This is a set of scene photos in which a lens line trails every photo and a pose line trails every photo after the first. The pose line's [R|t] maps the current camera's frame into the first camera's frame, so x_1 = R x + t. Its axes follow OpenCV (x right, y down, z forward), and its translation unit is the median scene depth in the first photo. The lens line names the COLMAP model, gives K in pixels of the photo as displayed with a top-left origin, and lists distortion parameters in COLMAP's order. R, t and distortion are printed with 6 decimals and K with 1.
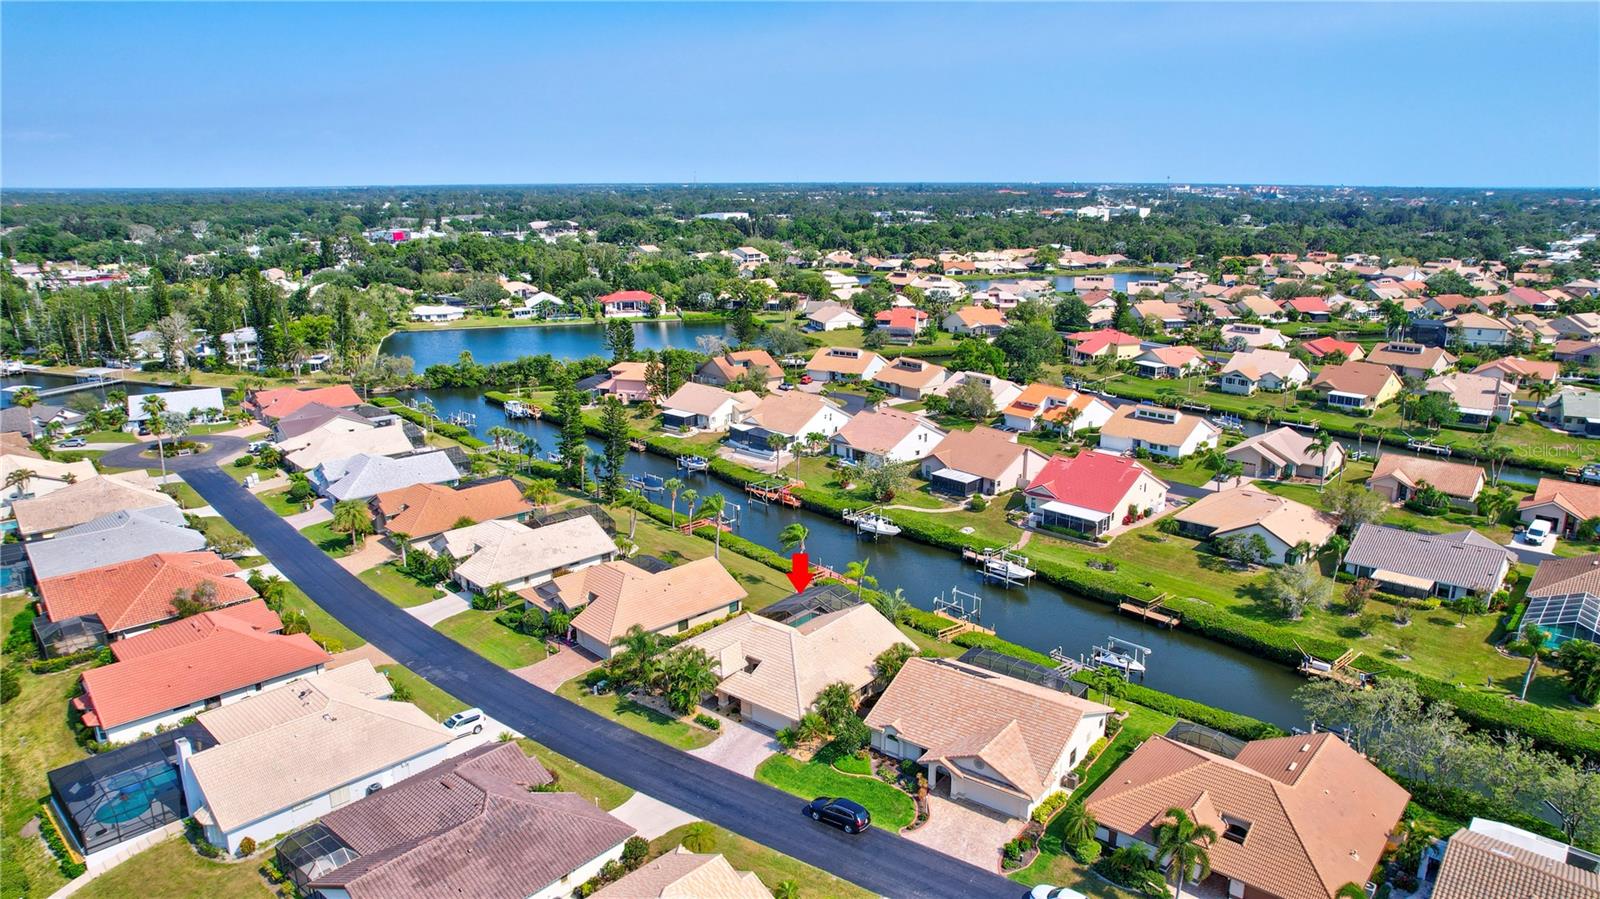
lens RADIAL K [[1024.9, 0, 803.5], [0, 1024.9, 455.7], [0, 0, 1]] dist [-0.068830, 0.055315]
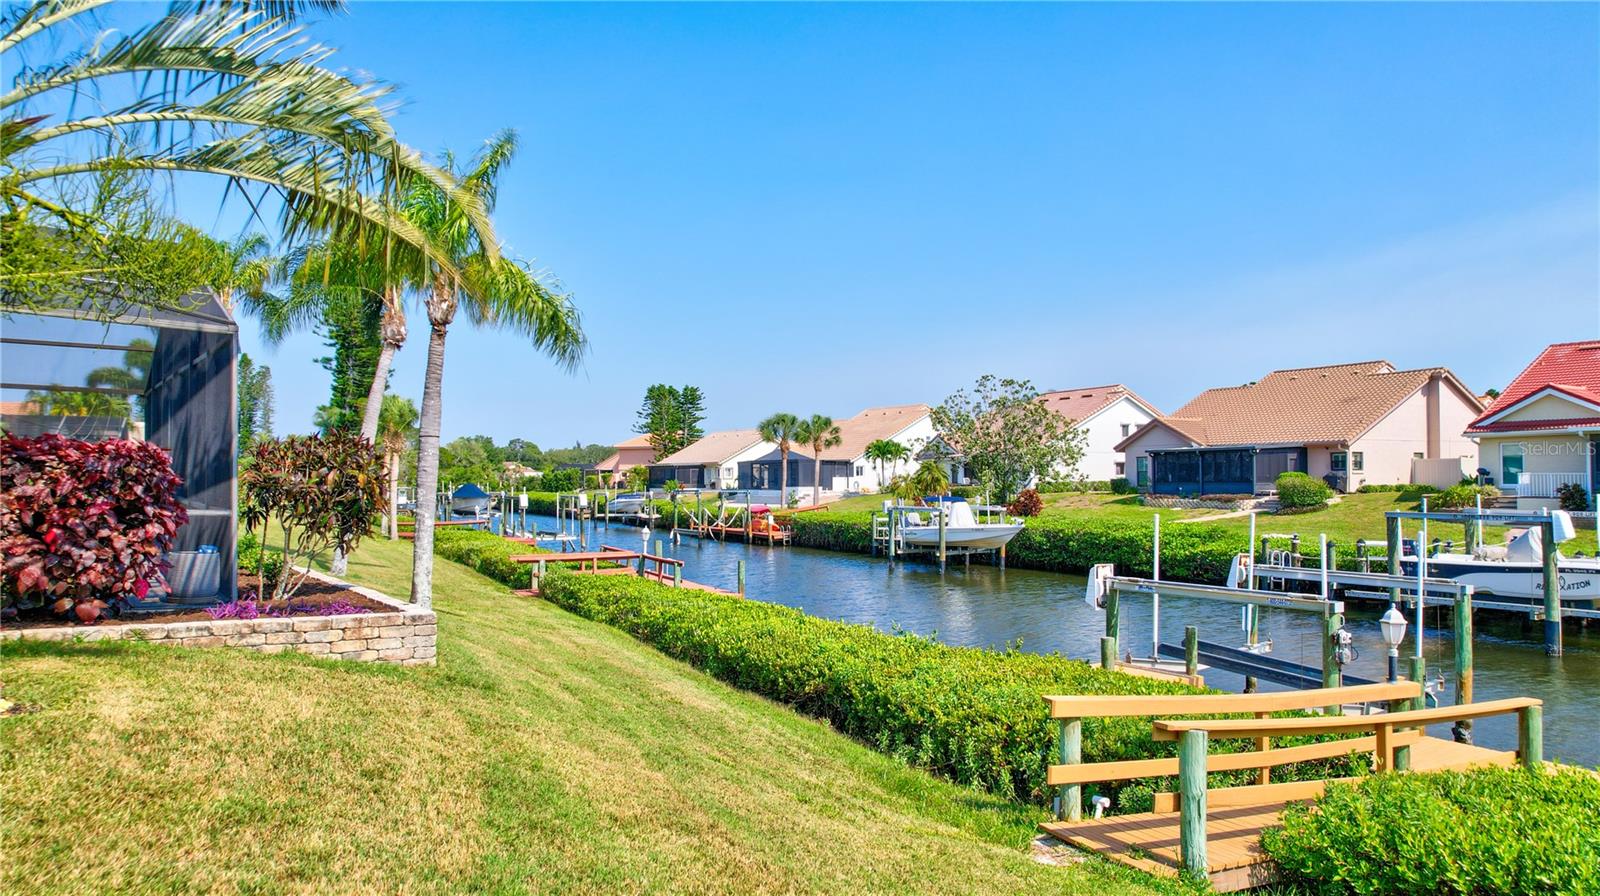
lens RADIAL K [[1024.9, 0, 803.4], [0, 1024.9, 443.9], [0, 0, 1]] dist [-0.068830, 0.055315]
pose [[0.971231, -0.004776, -0.238093, 0.094798], [-0.065341, 0.956084, -0.285717, 0.126623], [0.229002, 0.293054, 0.928266, 0.656877]]
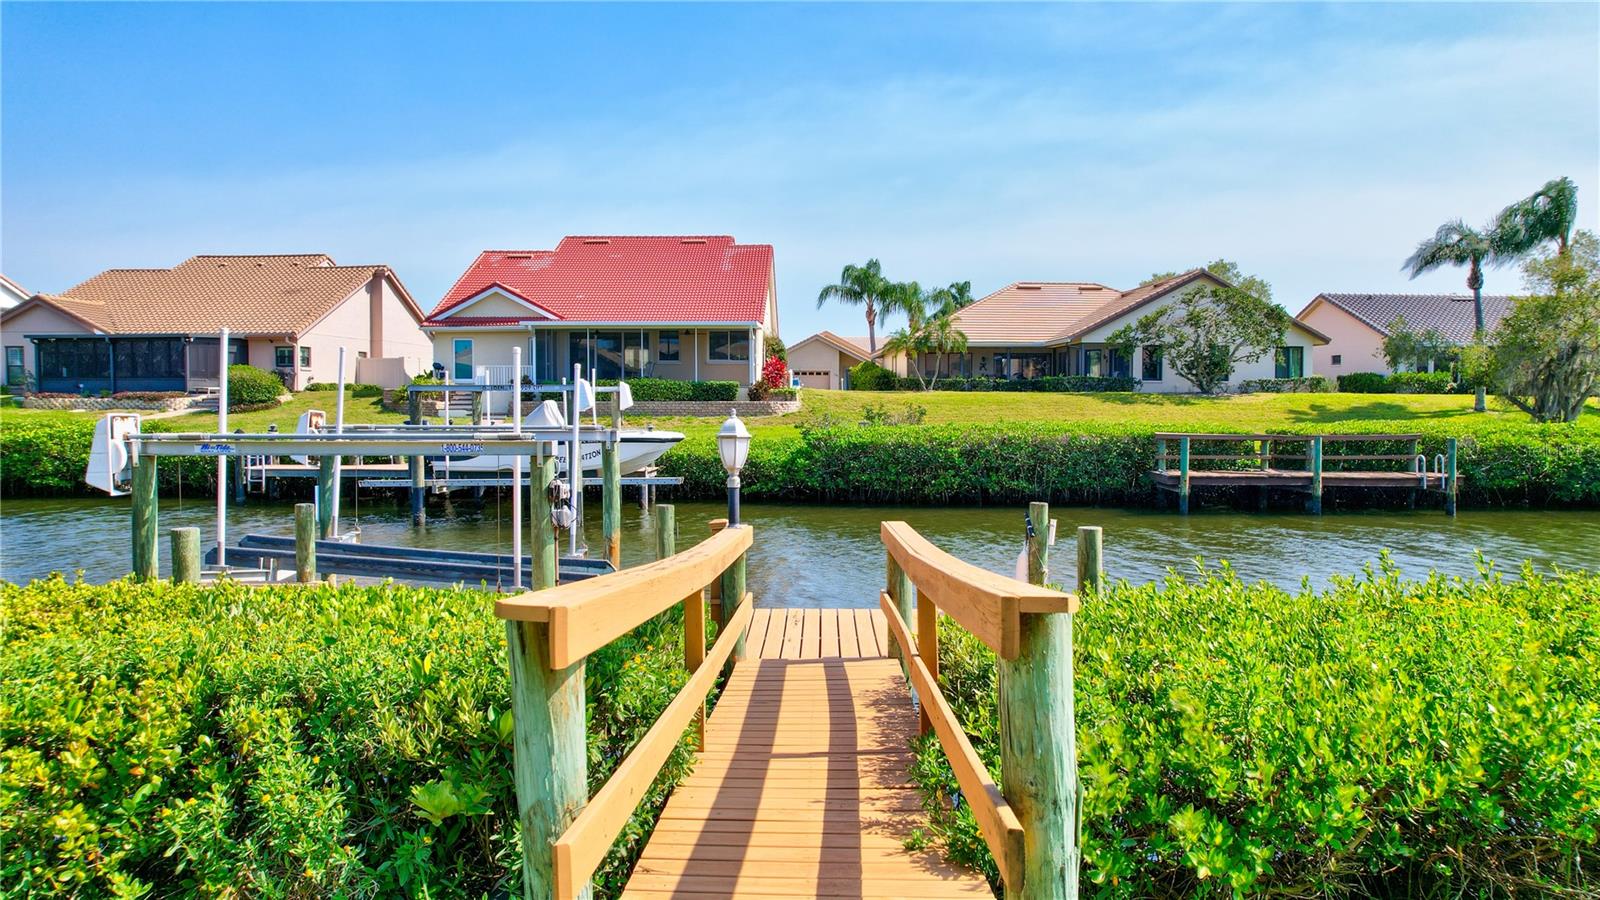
lens RADIAL K [[1024.9, 0, 811.6], [0, 1024.9, 439.4], [0, 0, 1]] dist [-0.068830, 0.055315]
pose [[0.711303, -0.020462, 0.702588, 0.087799], [0.181463, 0.971036, -0.155434, 0.123774], [-0.679058, 0.238054, 0.694414, 0.700645]]
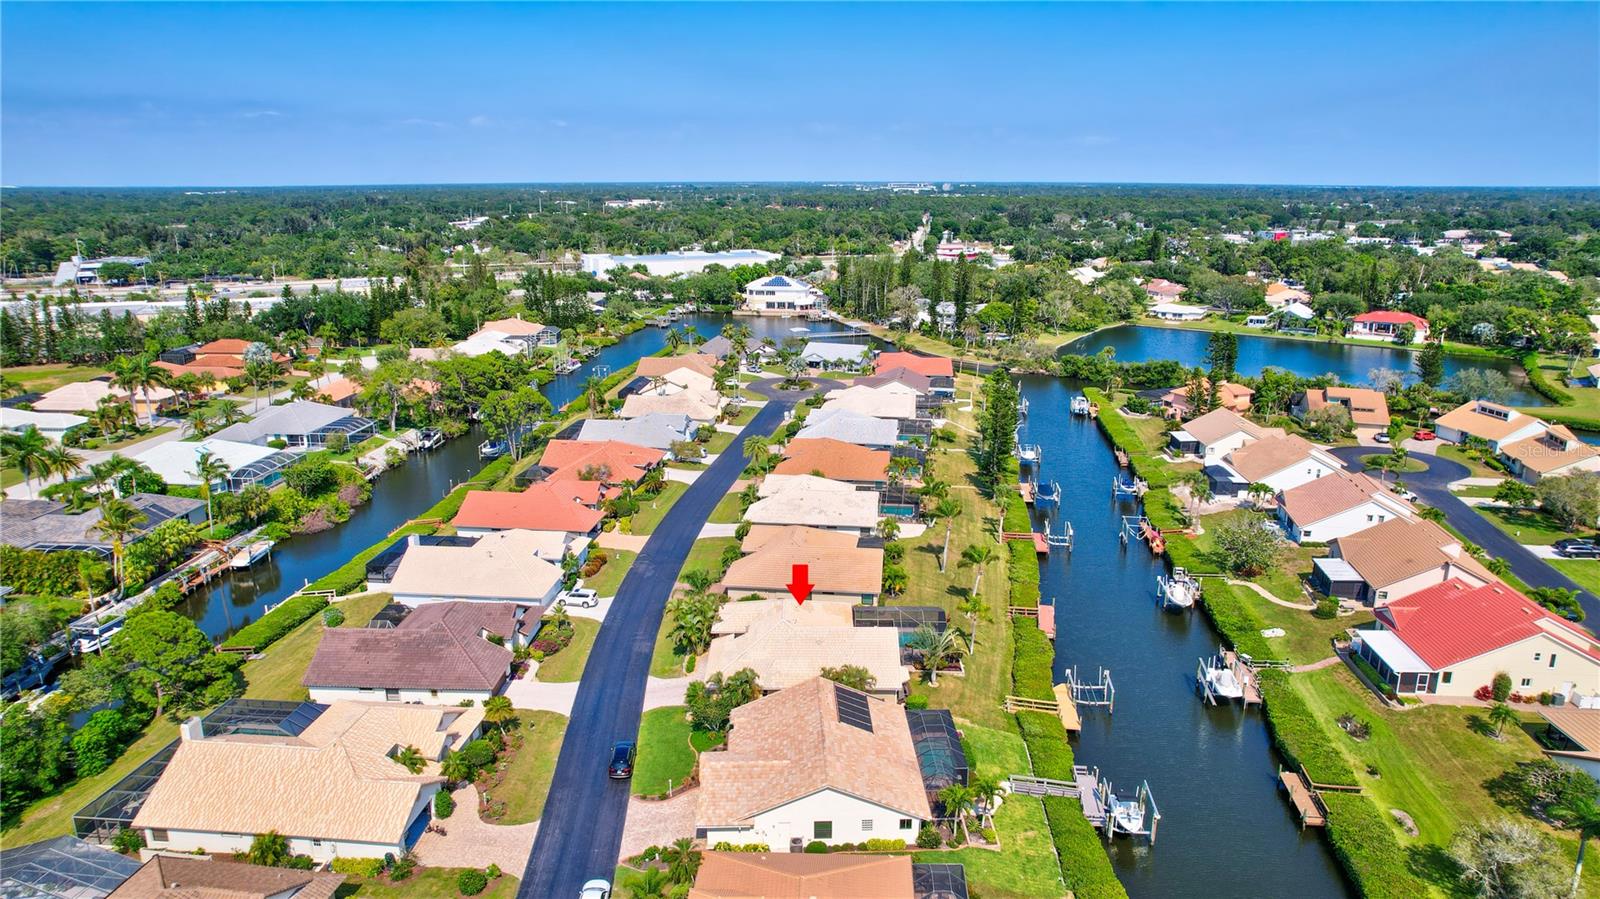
lens RADIAL K [[1024.9, 0, 804.4], [0, 1024.9, 451.3], [0, 0, 1]] dist [-0.068830, 0.055315]
pose [[0.626970, 0.202297, -0.752319, 0.457719], [-0.203837, 0.974653, 0.092208, -0.056274], [0.751903, 0.095539, 0.652314, 0.195411]]
